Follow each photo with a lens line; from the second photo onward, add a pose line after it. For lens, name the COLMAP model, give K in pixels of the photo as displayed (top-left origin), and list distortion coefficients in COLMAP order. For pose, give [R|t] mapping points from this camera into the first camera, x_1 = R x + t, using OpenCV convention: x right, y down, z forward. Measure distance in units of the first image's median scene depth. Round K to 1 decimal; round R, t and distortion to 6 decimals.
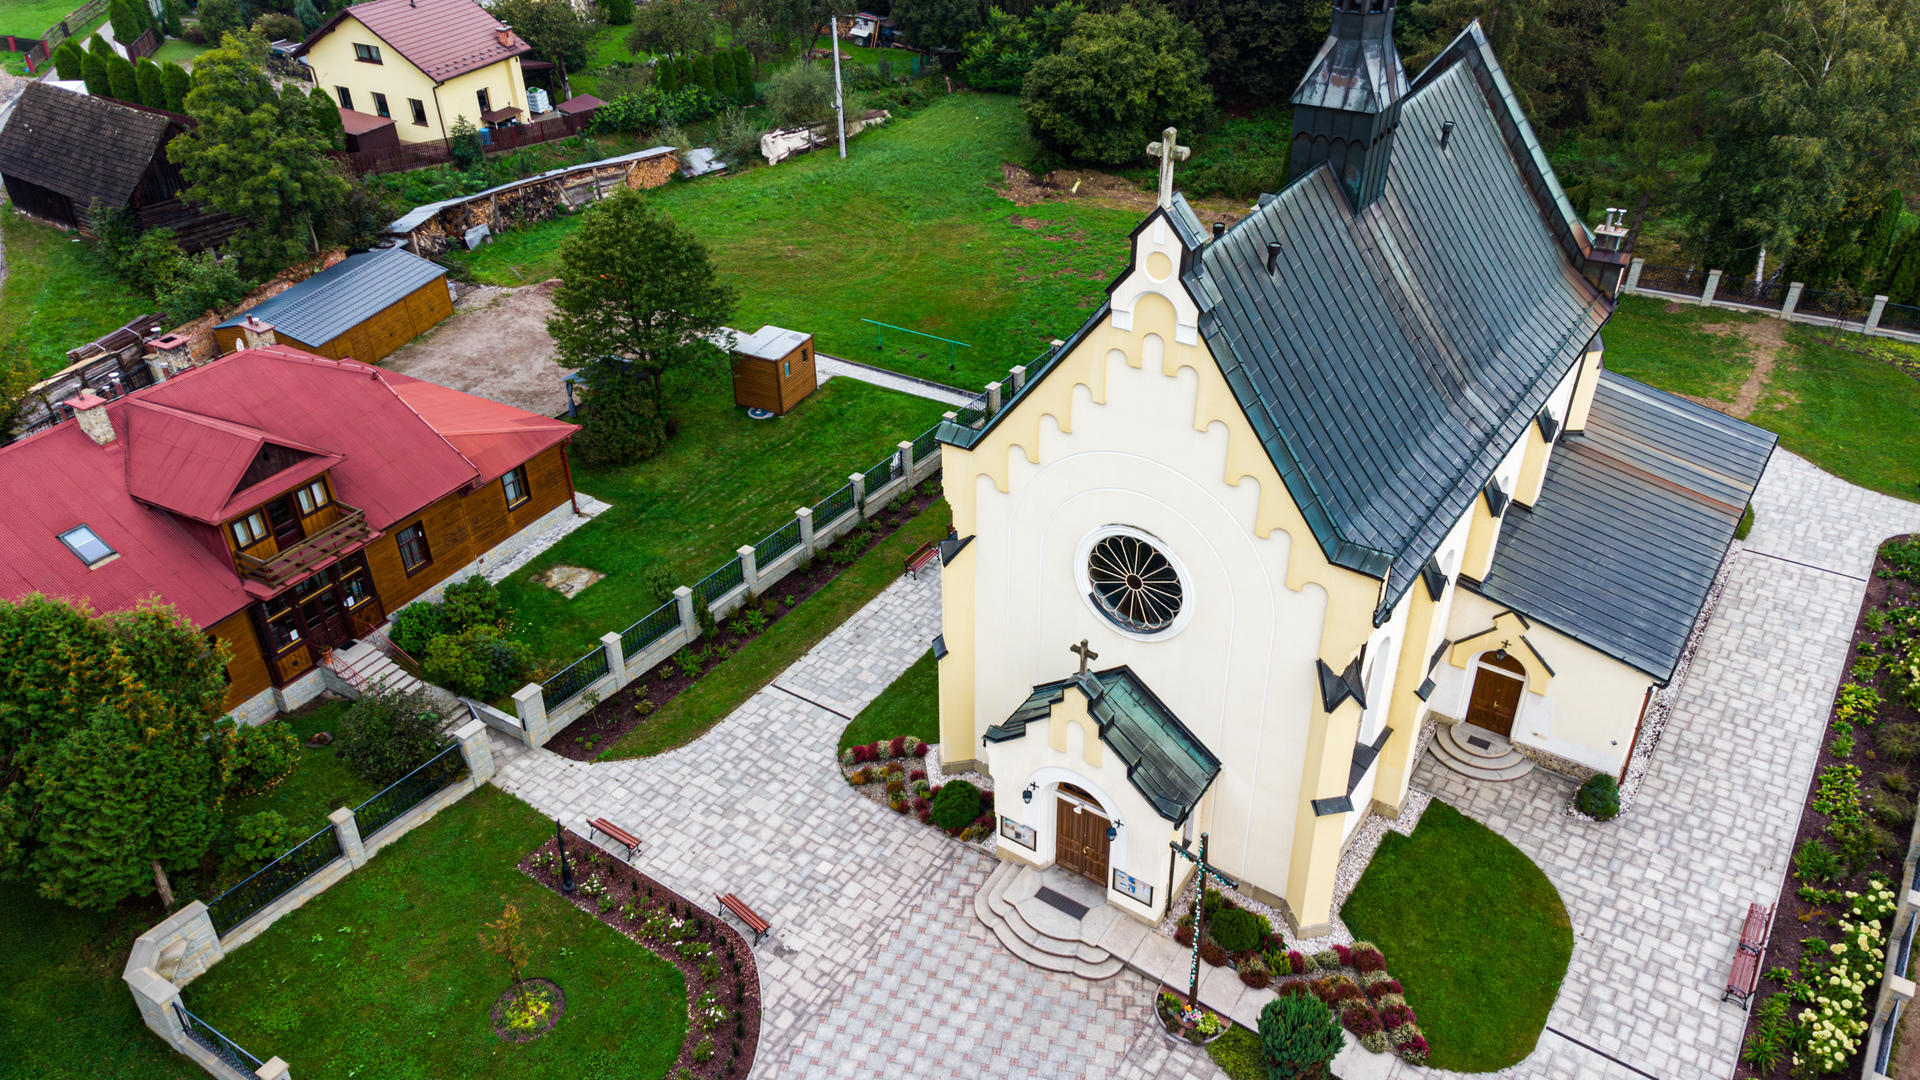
lens RADIAL K [[1377.8, 0, 956.4], [0, 1377.8, 543.9], [0, 0, 1]] dist [0.288709, -0.252610]
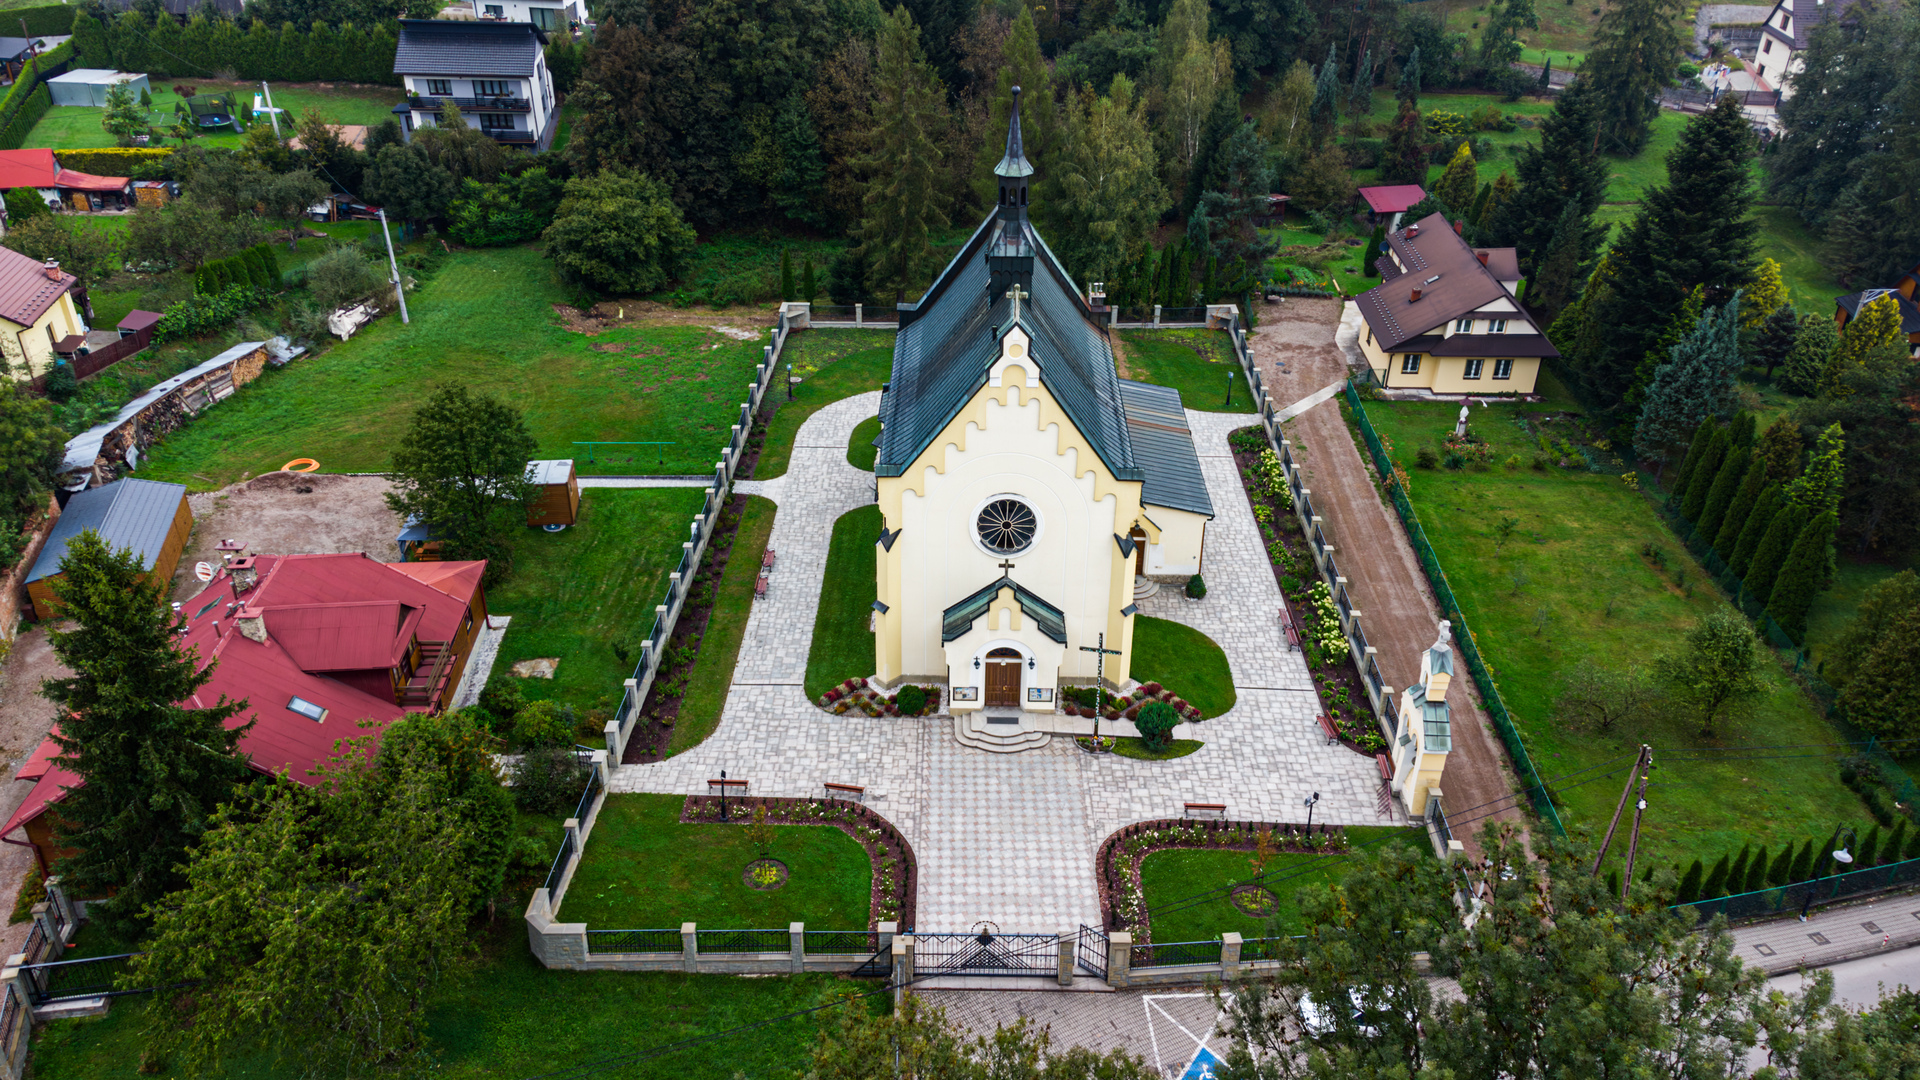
lens RADIAL K [[1429.5, 0, 956.4], [0, 1429.5, 545.2], [0, 0, 1]] dist [0.351307, -0.503210]
pose [[0.837391, -0.255691, 0.483114, -0.735177], [0.281895, 0.959255, 0.019076, -0.000908], [-0.468307, 0.120213, 0.875350, -0.519332]]
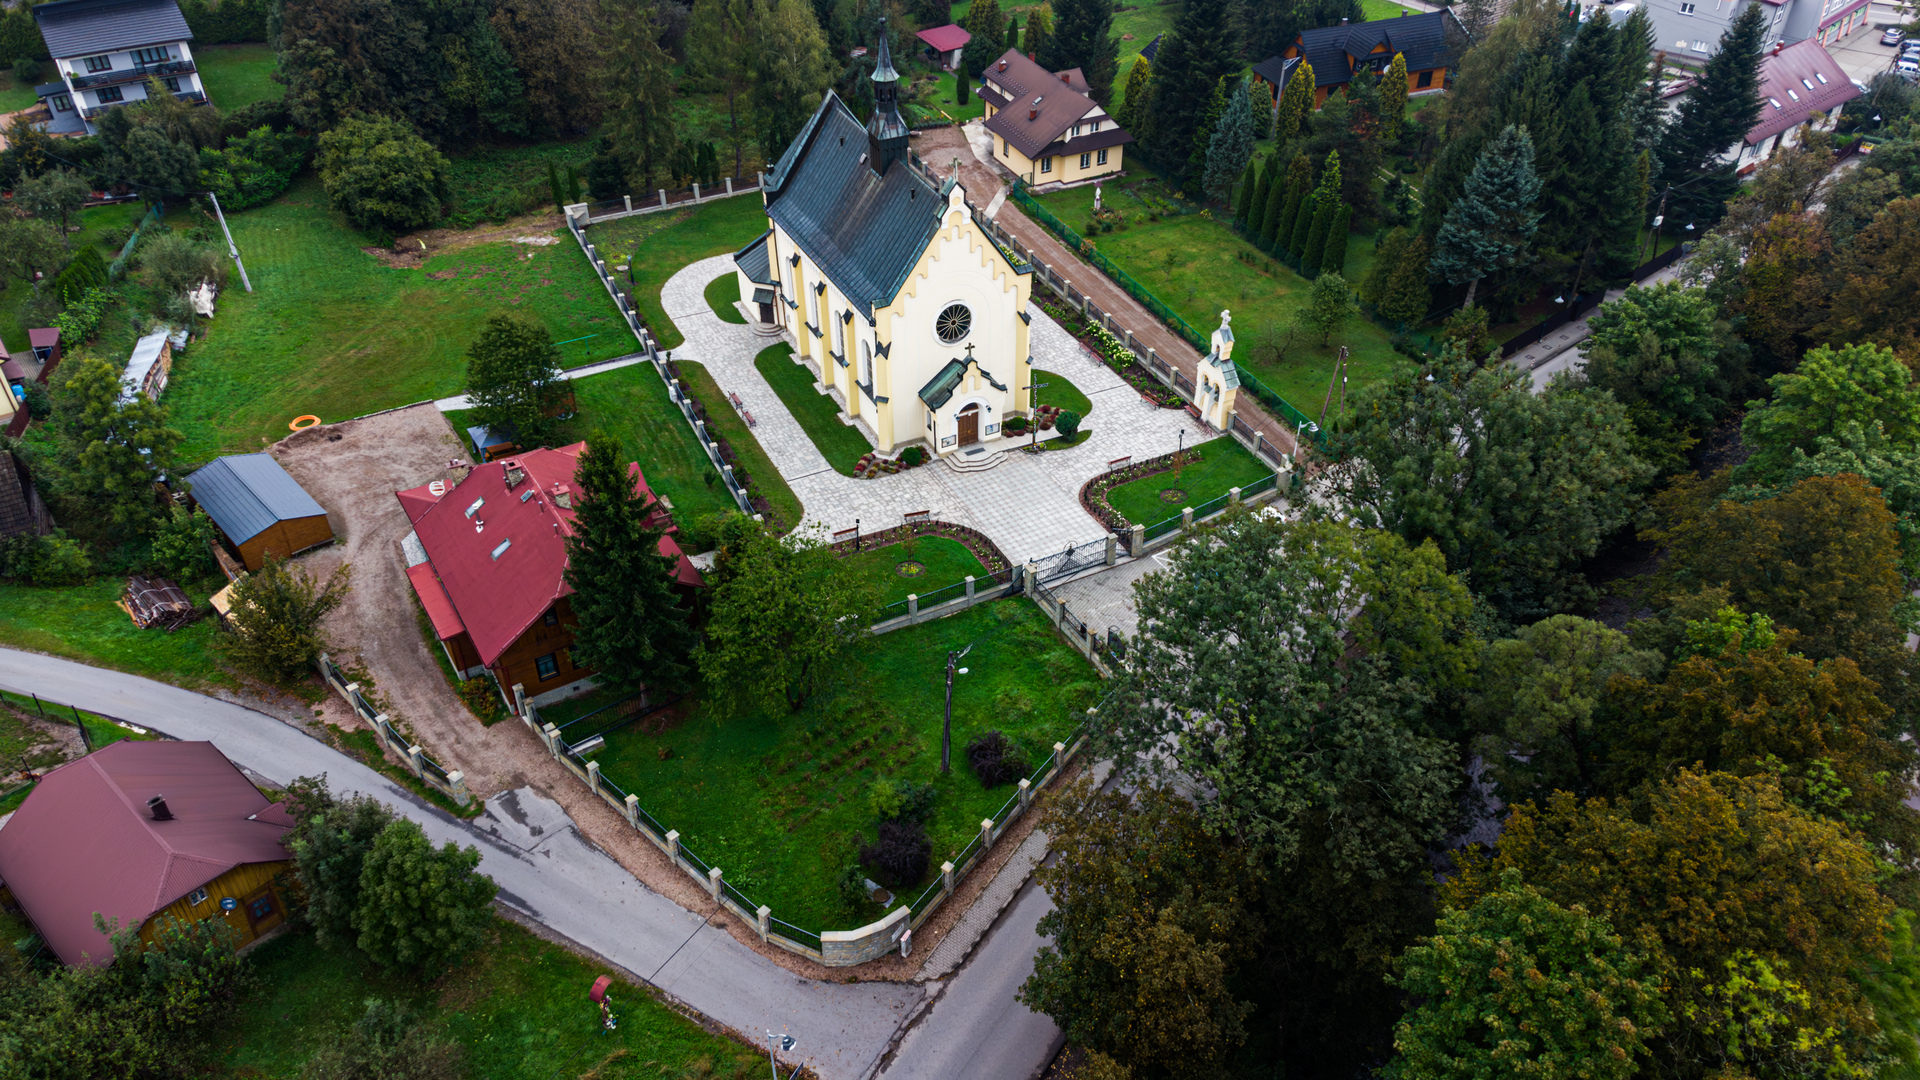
lens RADIAL K [[1377.8, 0, 956.4], [0, 1377.8, 543.9], [0, 0, 1]] dist [0.288709, -0.252610]
pose [[0.493584, -0.516504, 0.699713, -1.757485], [0.476946, 0.833529, 0.278839, -0.323250], [-0.727253, 0.196095, 0.657761, -0.612746]]
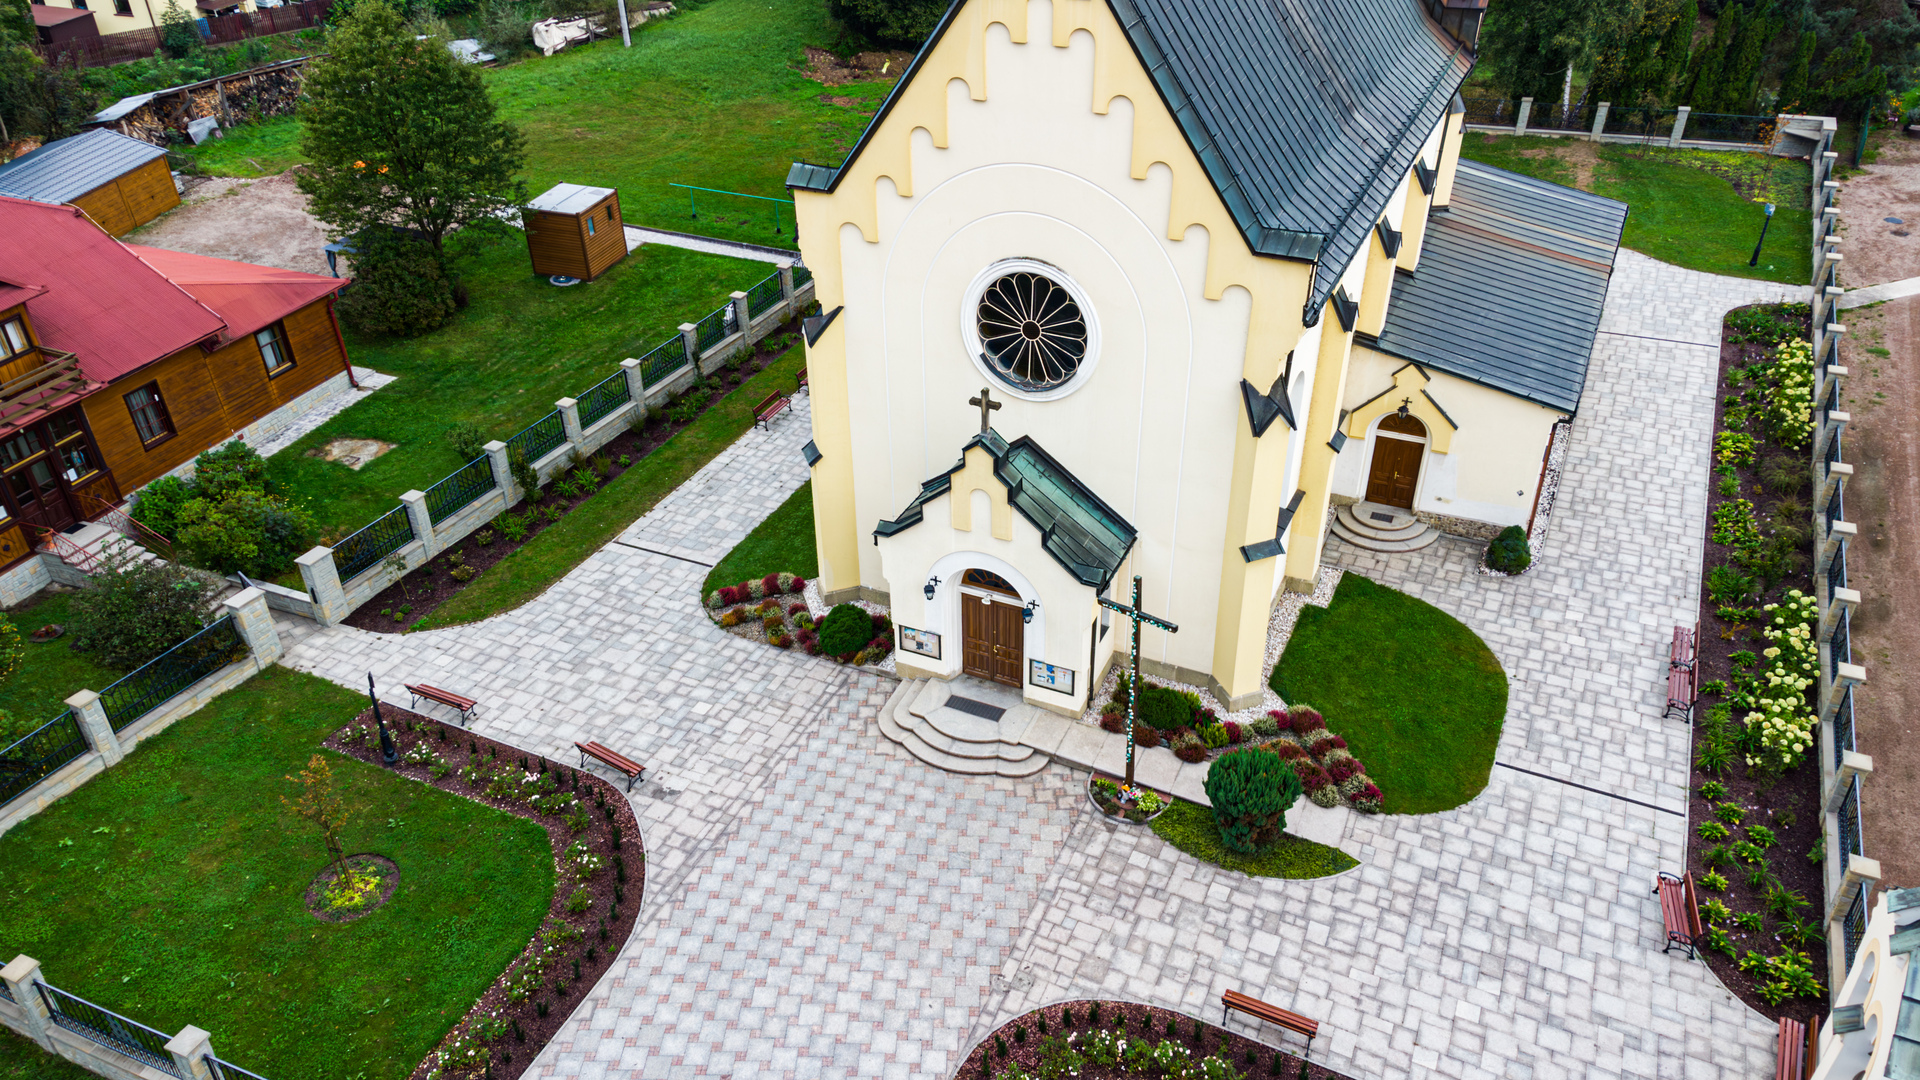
lens RADIAL K [[1377.8, 0, 956.4], [0, 1377.8, 543.9], [0, 0, 1]] dist [0.288709, -0.252610]
pose [[0.987774, -0.088862, 0.128082, -0.039249], [0.089370, 0.995997, 0.001785, 0.141054], [-0.127728, 0.009683, 0.991762, 0.114427]]
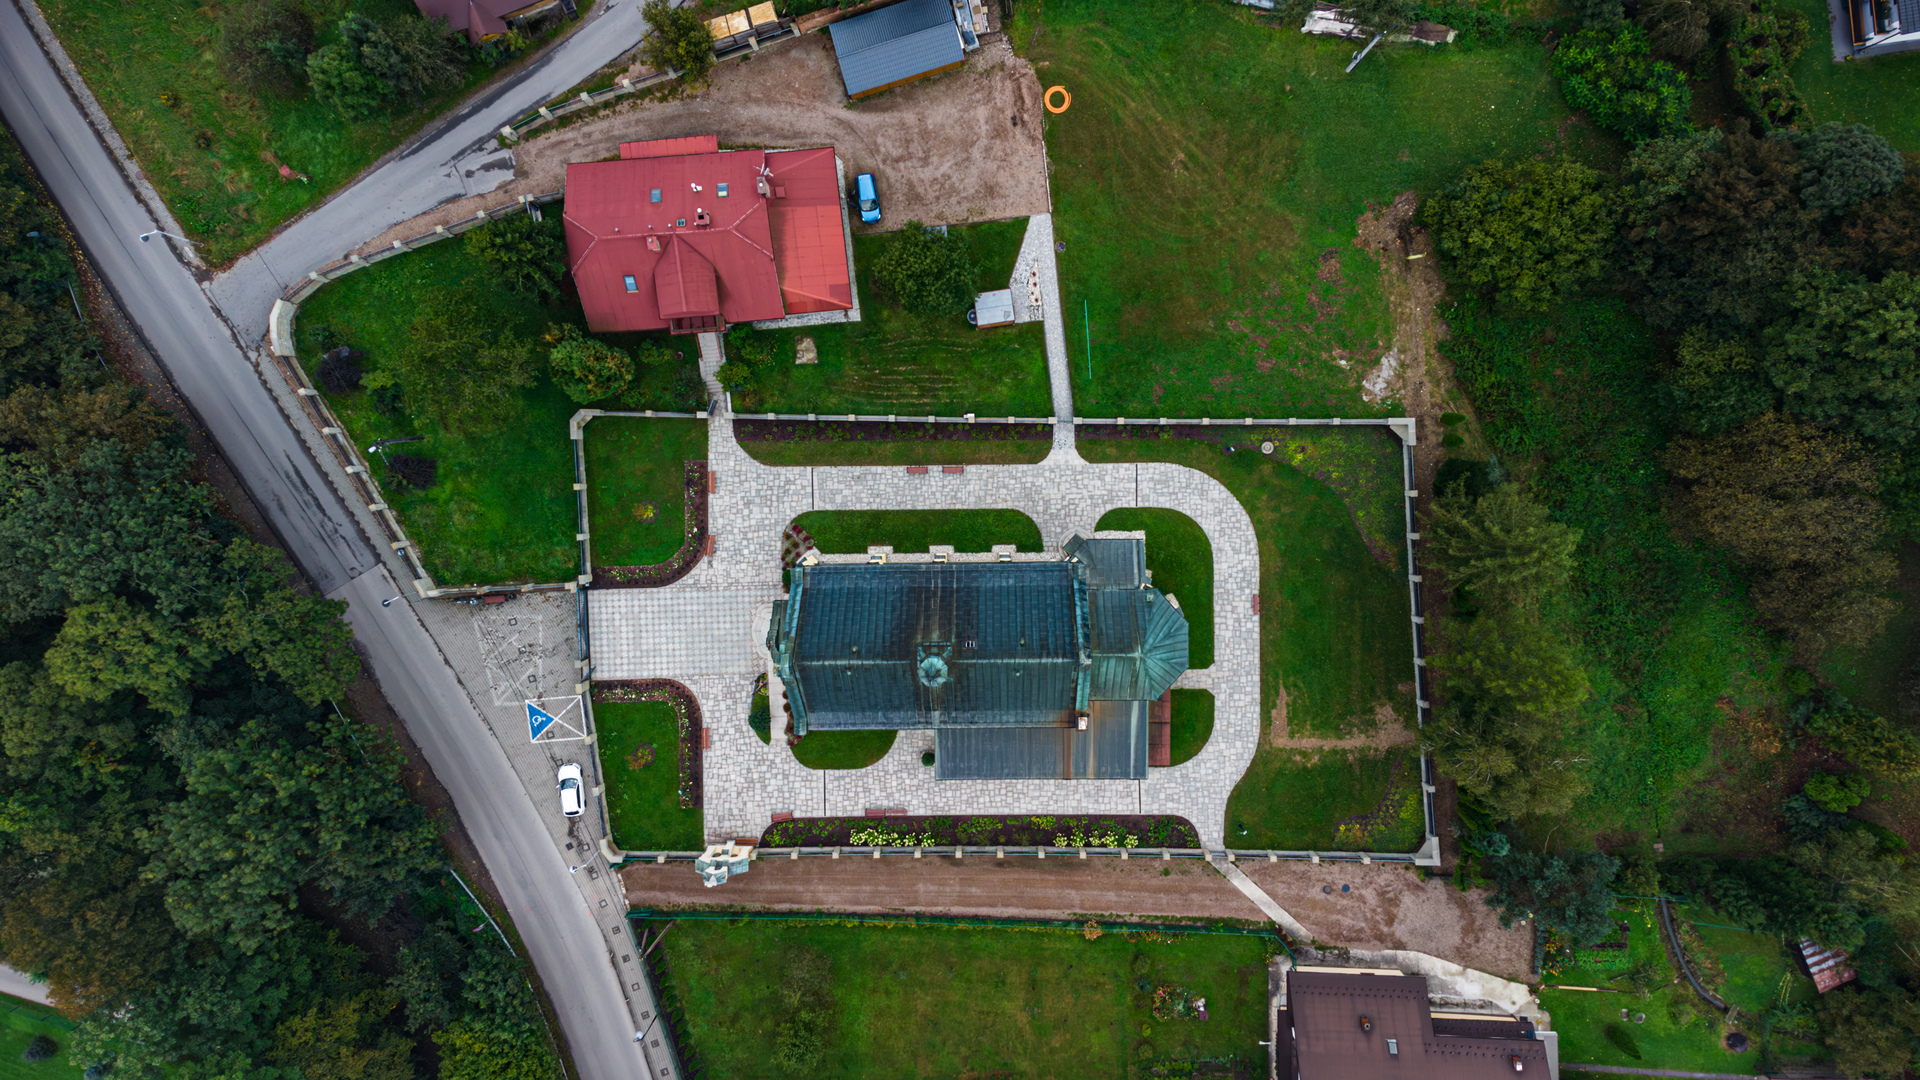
lens RADIAL K [[1378.5, 0, 955.3], [0, 1378.5, 545.5], [0, 0, 1]] dist [0.339155, -0.428345]
pose [[0.570185, 0.820113, 0.048004, 0.002243], [-0.433615, 0.250812, 0.865489, -2.374810], [0.697759, -0.514304, 0.498622, -0.097045]]
